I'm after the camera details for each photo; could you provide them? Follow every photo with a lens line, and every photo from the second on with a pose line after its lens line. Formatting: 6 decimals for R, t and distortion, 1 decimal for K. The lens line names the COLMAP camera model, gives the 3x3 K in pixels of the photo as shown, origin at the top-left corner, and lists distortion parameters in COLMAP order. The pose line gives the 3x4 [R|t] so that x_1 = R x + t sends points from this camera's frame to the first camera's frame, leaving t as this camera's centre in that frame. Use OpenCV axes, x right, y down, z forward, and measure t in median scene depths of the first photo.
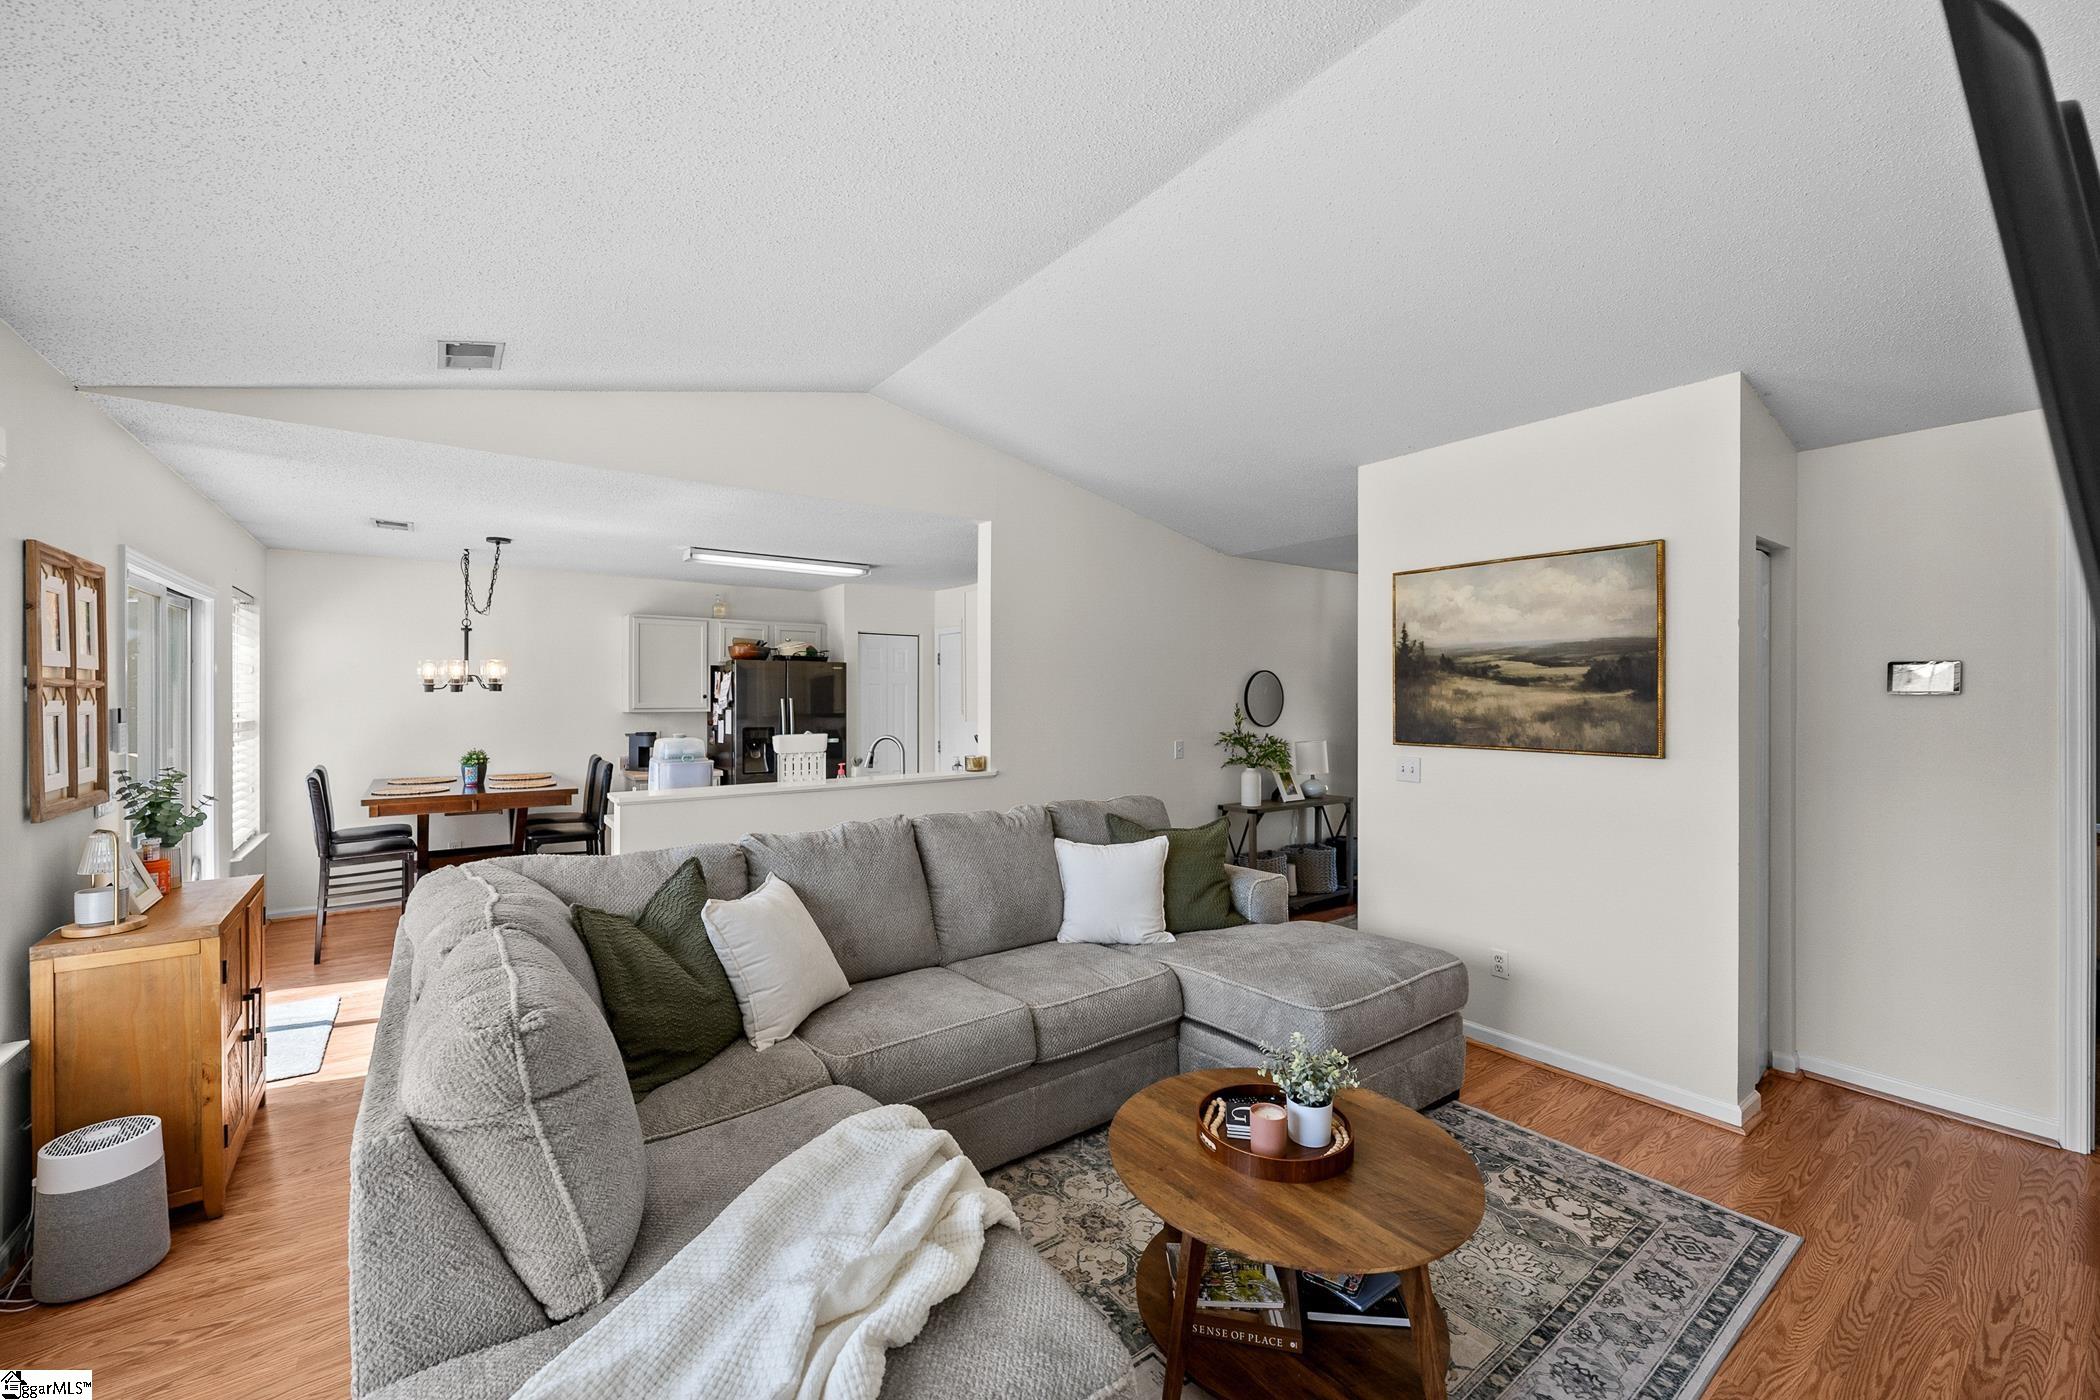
lens RADIAL K [[847.8, 0, 1092.1], [0, 847.8, 698.0], [0, 0, 1]] dist [-0.000305, -0.000139]
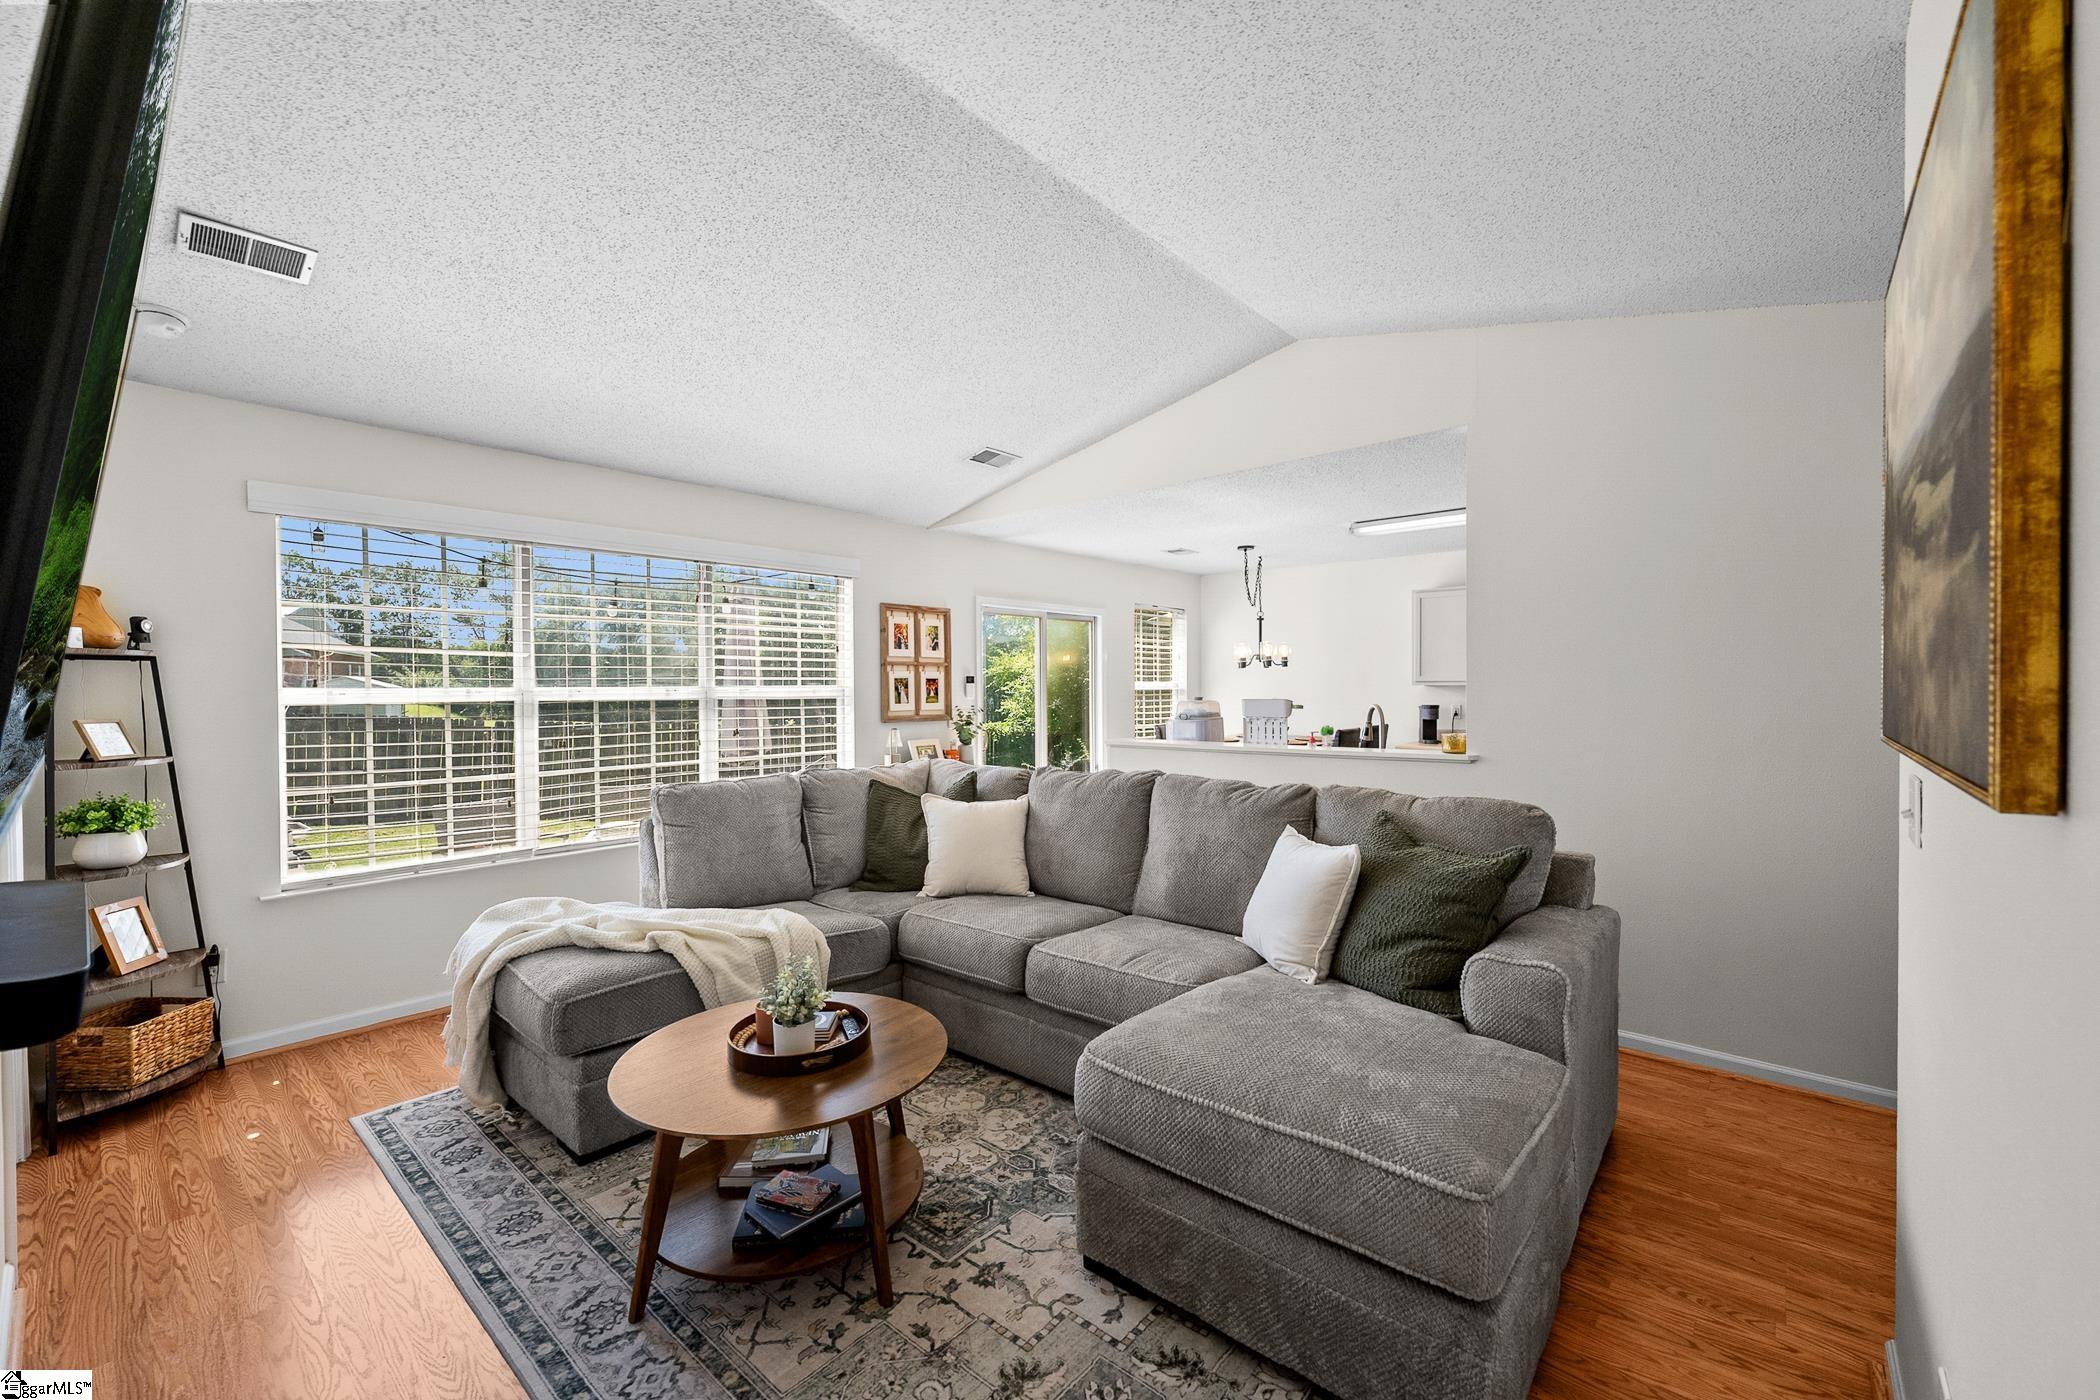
lens RADIAL K [[853.6, 0, 981.5], [0, 853.6, 693.6], [0, 0, 1]] dist [-0.000275, 0.000002]
pose [[0.158833, 0.008573, -0.987268, 0.476020], [0.002015, 0.999957, 0.009007, 0.020369], [0.987303, -0.003420, 0.158809, 0.377109]]
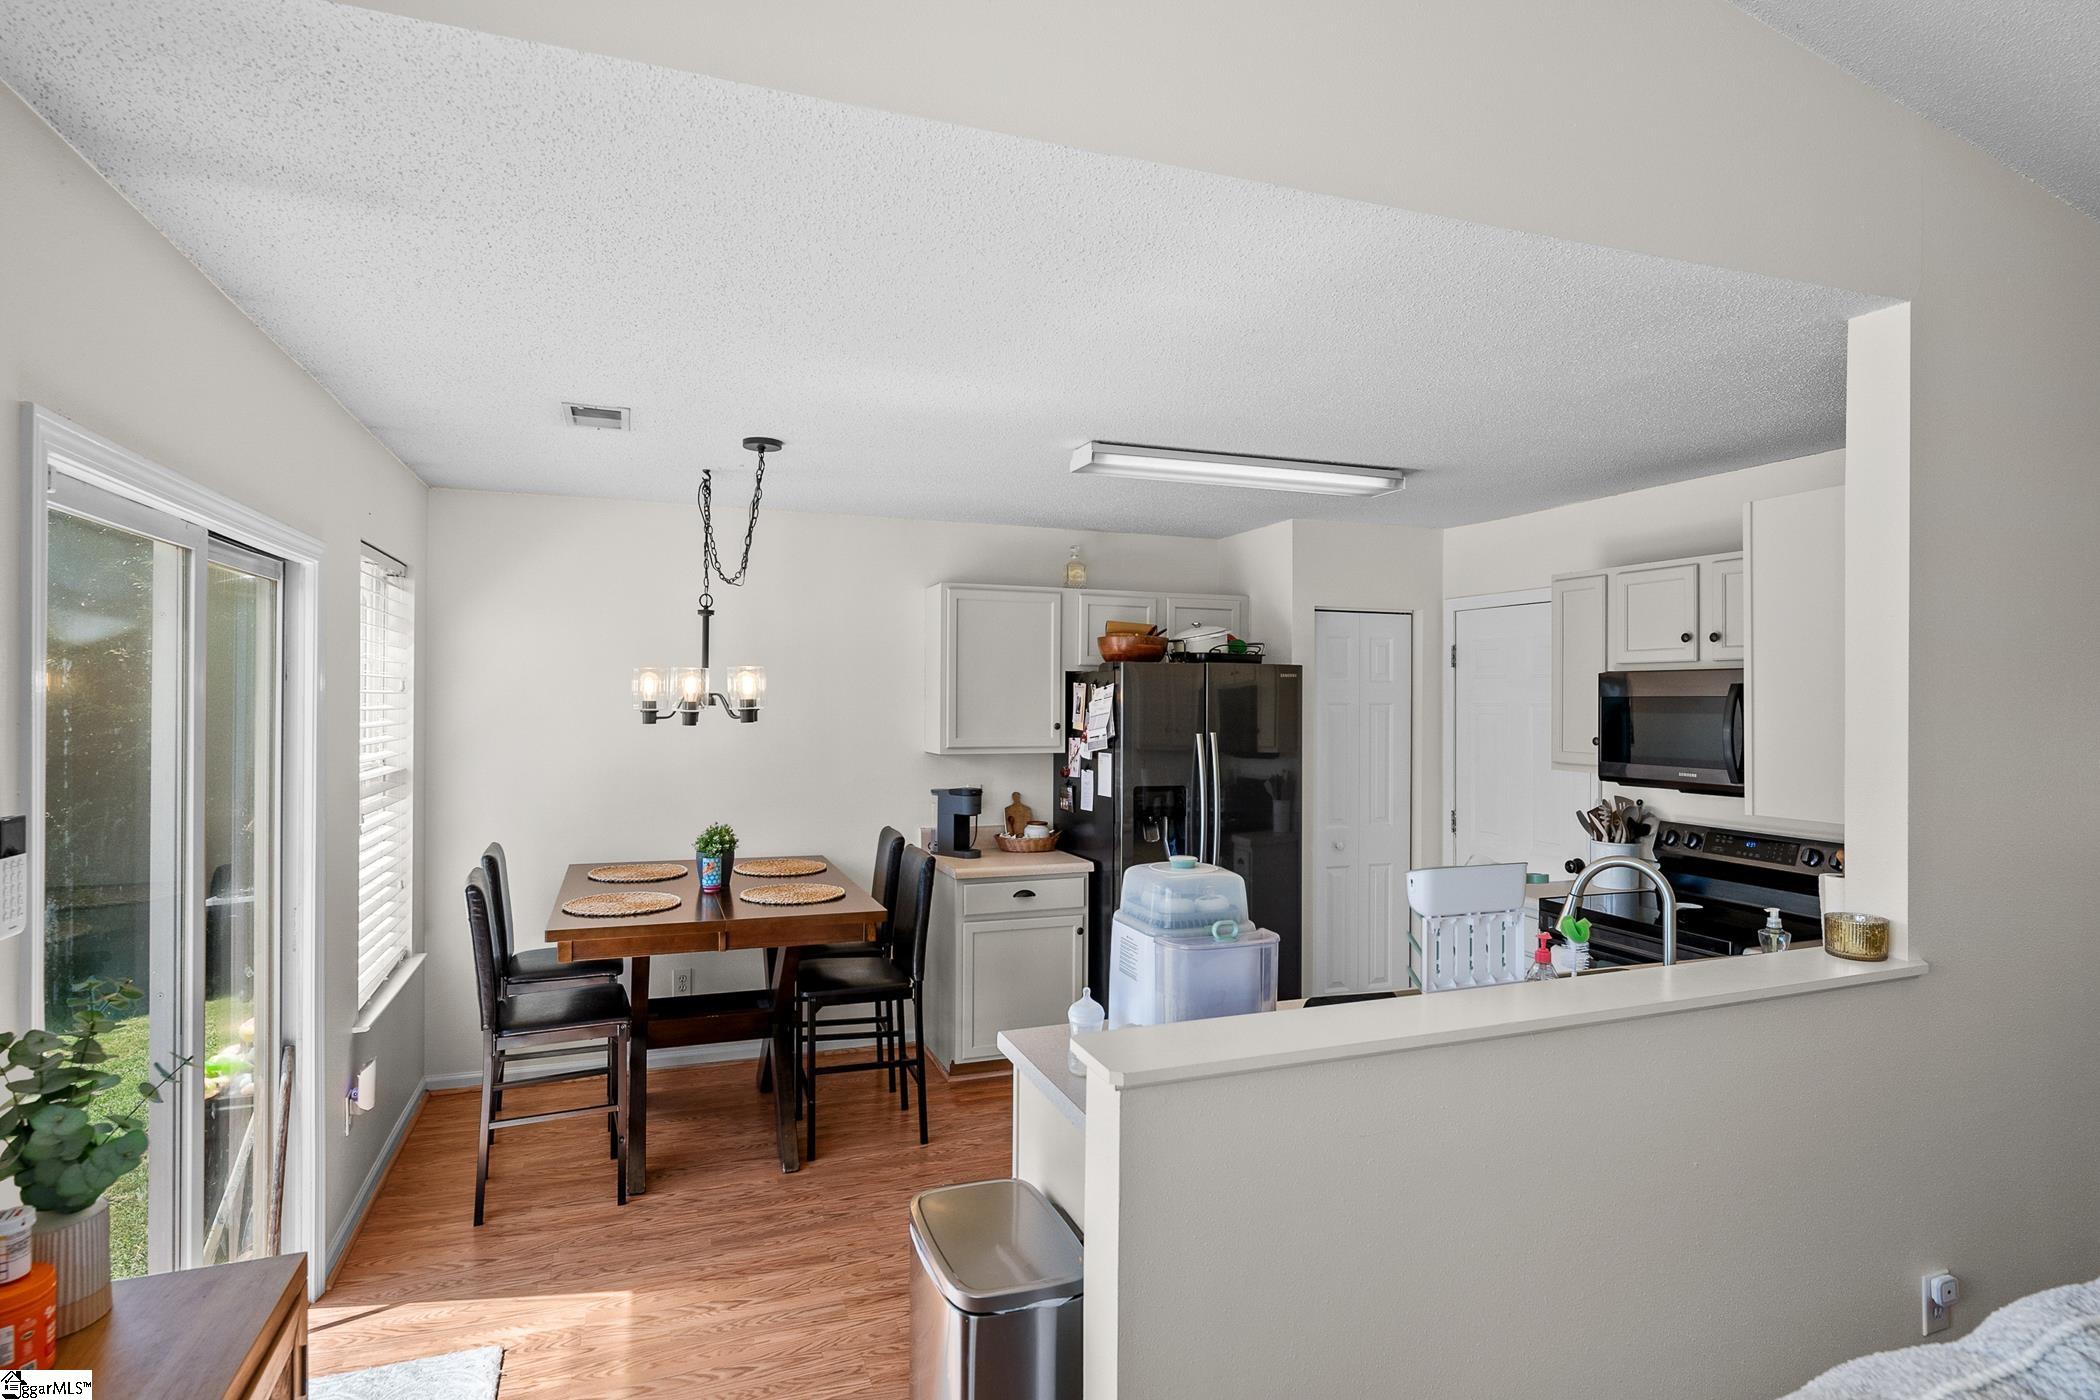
lens RADIAL K [[1105.3, 0, 1050.0], [0, 1105.3, 700.0], [0, 0, 1]] dist [0.000262, -0.000729]
pose [[0.954581, 0.006847, -0.297874, -0.300926], [-0.006563, 0.999977, 0.001954, -0.025756], [0.297881, 0.000090, 0.954603, 0.367310]]
